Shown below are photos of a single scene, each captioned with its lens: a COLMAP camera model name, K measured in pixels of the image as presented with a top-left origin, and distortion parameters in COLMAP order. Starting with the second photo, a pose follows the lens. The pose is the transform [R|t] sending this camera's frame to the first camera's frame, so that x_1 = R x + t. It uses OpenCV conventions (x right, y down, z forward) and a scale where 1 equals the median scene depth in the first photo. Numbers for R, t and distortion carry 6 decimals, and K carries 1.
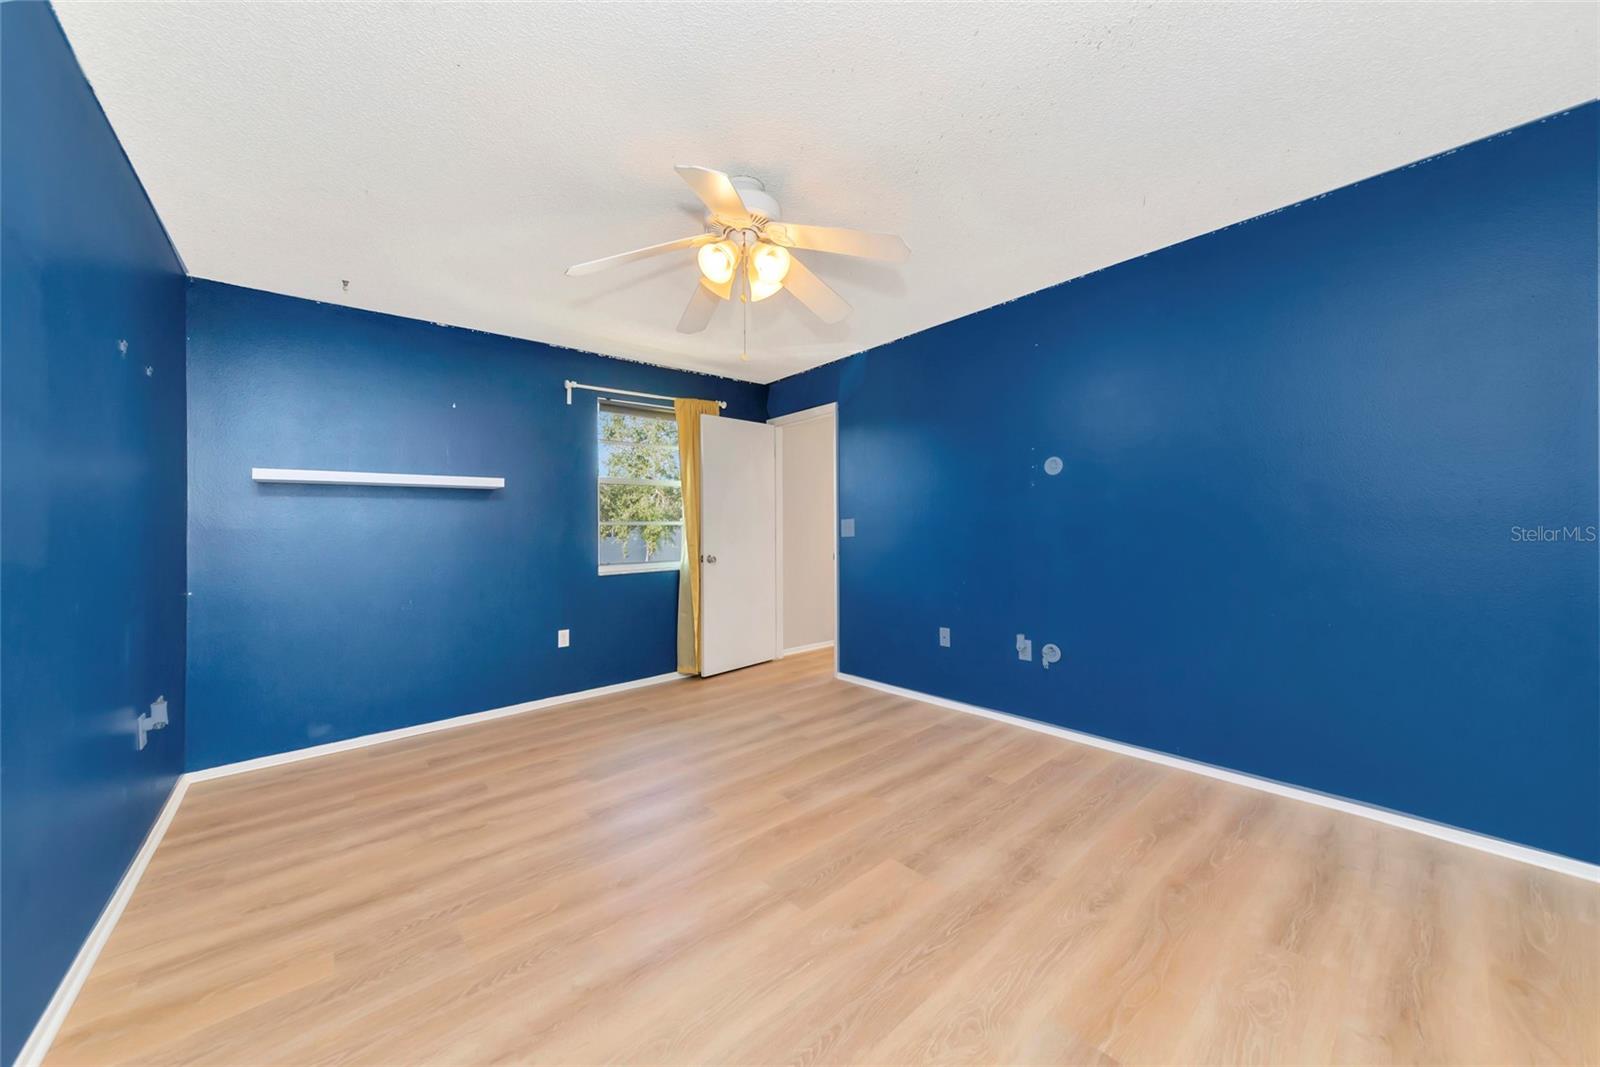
lens RADIAL K [[579.4, 0, 814.5], [0, 579.4, 532.8], [0, 0, 1]] dist [0.007498, -0.000068]
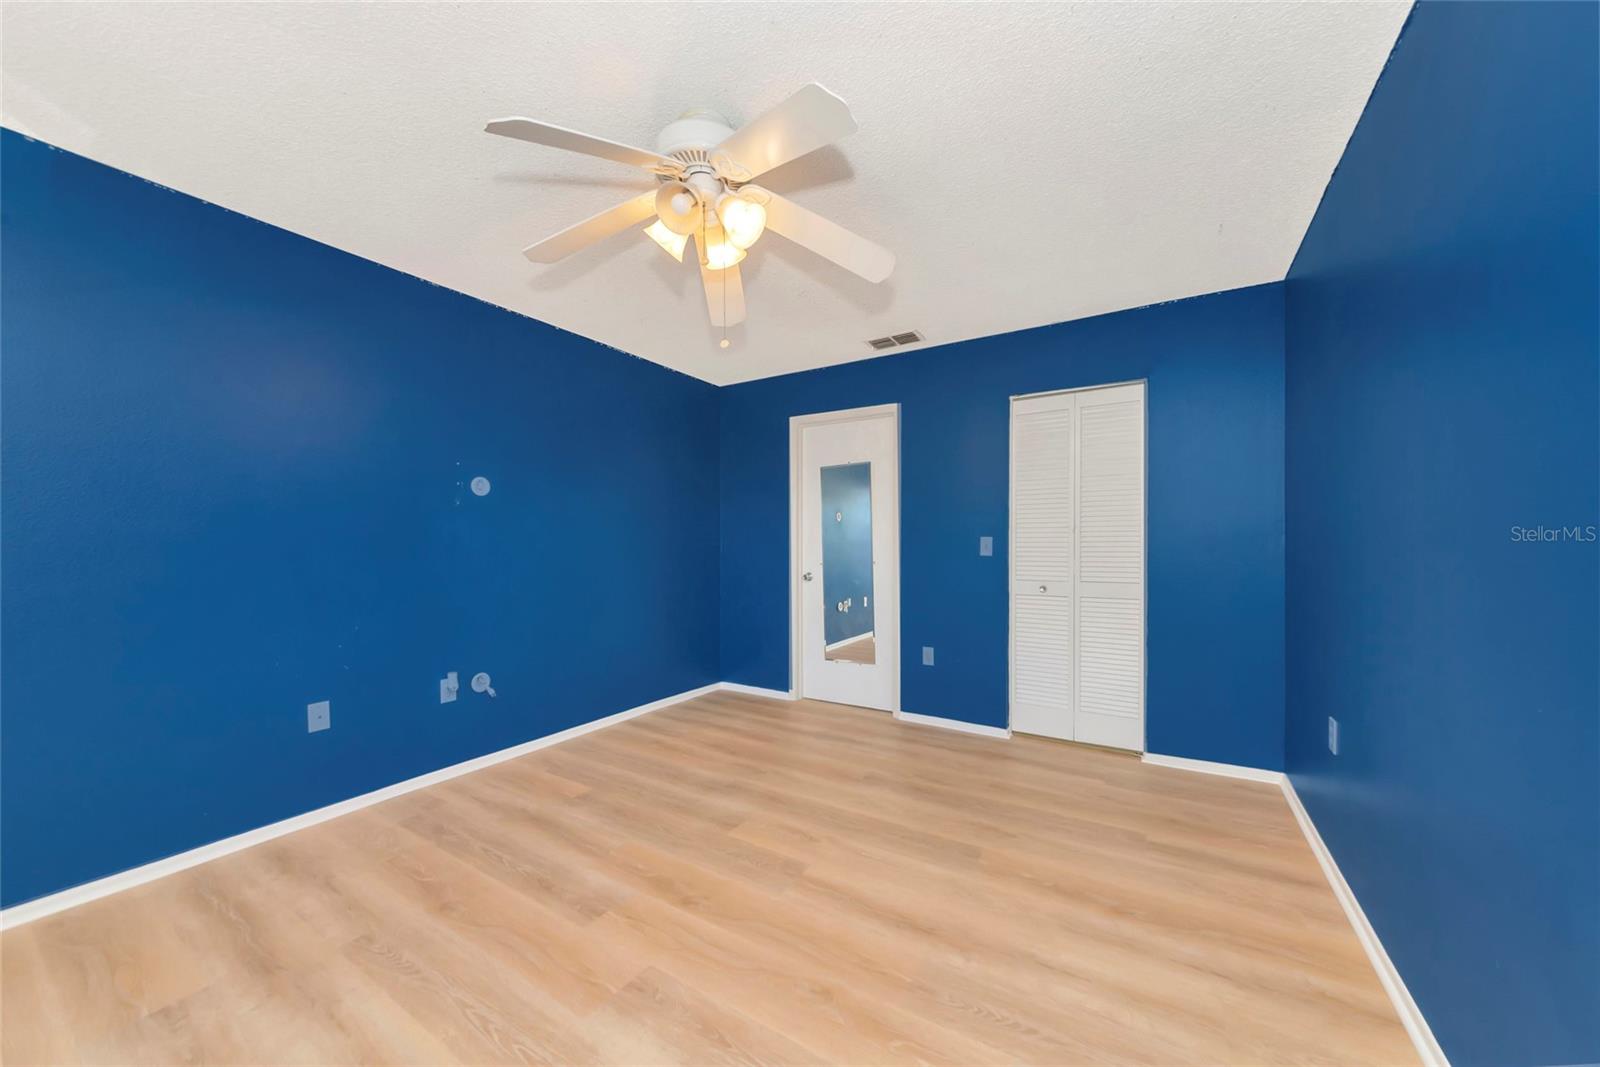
lens RADIAL K [[579.4, 0, 810.0], [0, 579.4, 535.0], [0, 0, 1]] dist [0.007498, -0.000068]
pose [[-0.304508, 0.033085, 0.951935, -0.764174], [0.017415, 0.999423, -0.029165, 0.005876], [-0.952351, 0.007696, -0.304908, 0.885111]]
